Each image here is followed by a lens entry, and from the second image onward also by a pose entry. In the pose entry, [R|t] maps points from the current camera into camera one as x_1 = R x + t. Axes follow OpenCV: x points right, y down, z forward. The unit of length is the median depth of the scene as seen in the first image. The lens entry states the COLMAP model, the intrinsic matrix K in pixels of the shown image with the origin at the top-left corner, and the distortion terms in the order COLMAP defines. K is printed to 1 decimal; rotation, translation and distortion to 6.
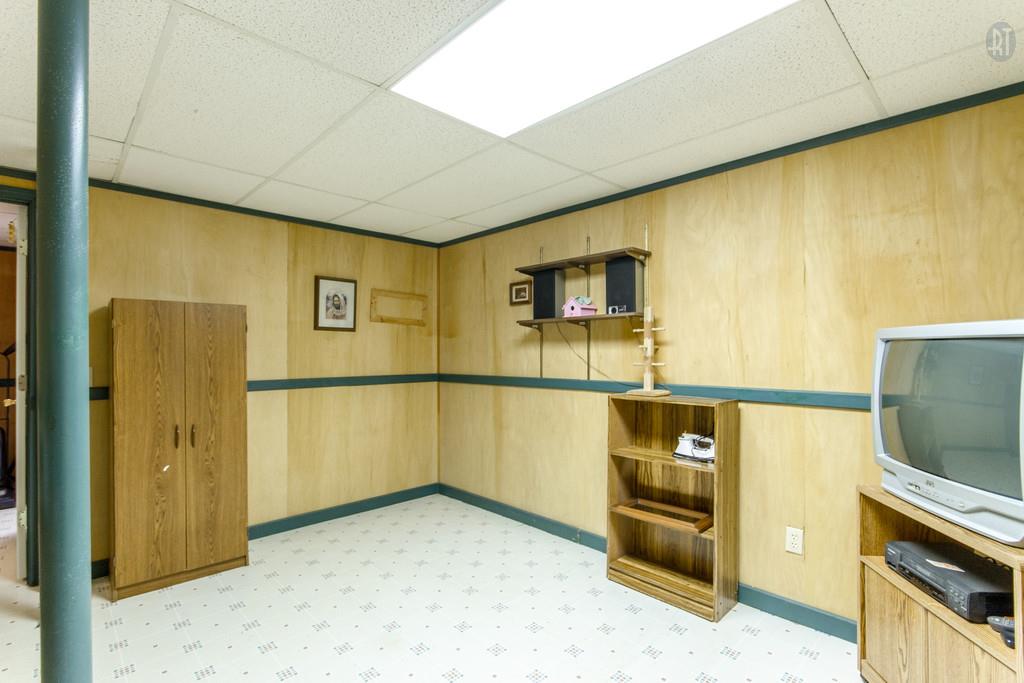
lens RADIAL K [[485.1, 0, 512.0], [0, 485.1, 341.5], [0, 0, 1]] dist [-0.001515, 0.000330]
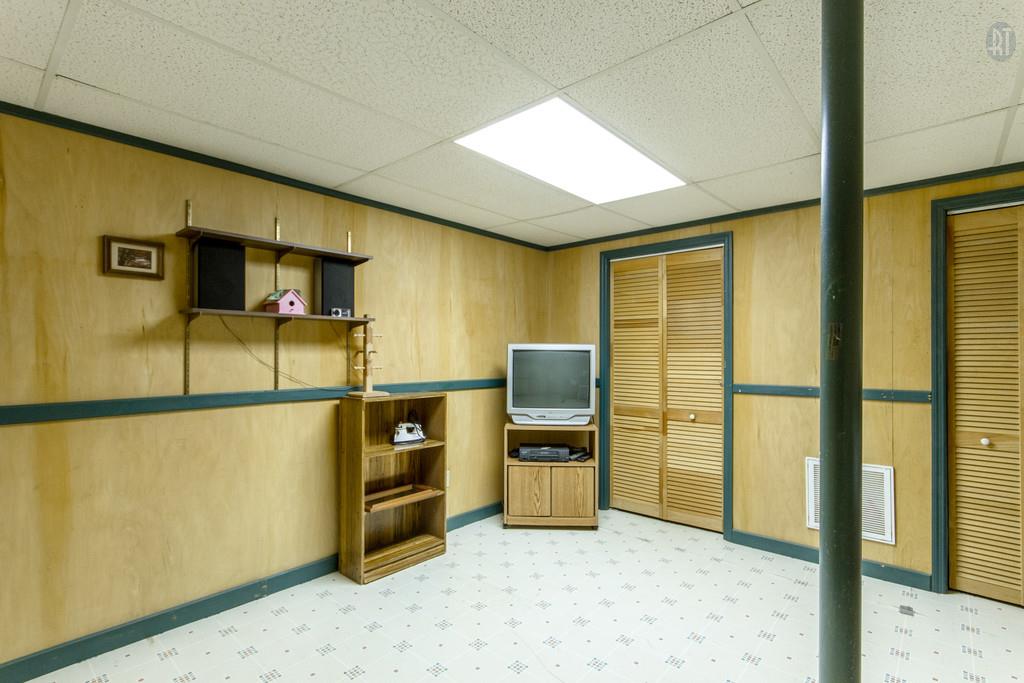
lens RADIAL K [[488.2, 0, 513.3], [0, 488.2, 345.0], [0, 0, 1]] dist [0.001761, 0.000565]
pose [[-0.078566, 0.019800, 0.996712, -0.746740], [-0.020324, 0.999563, -0.021458, 0.012786], [-0.996702, -0.021943, -0.078129, 0.703178]]
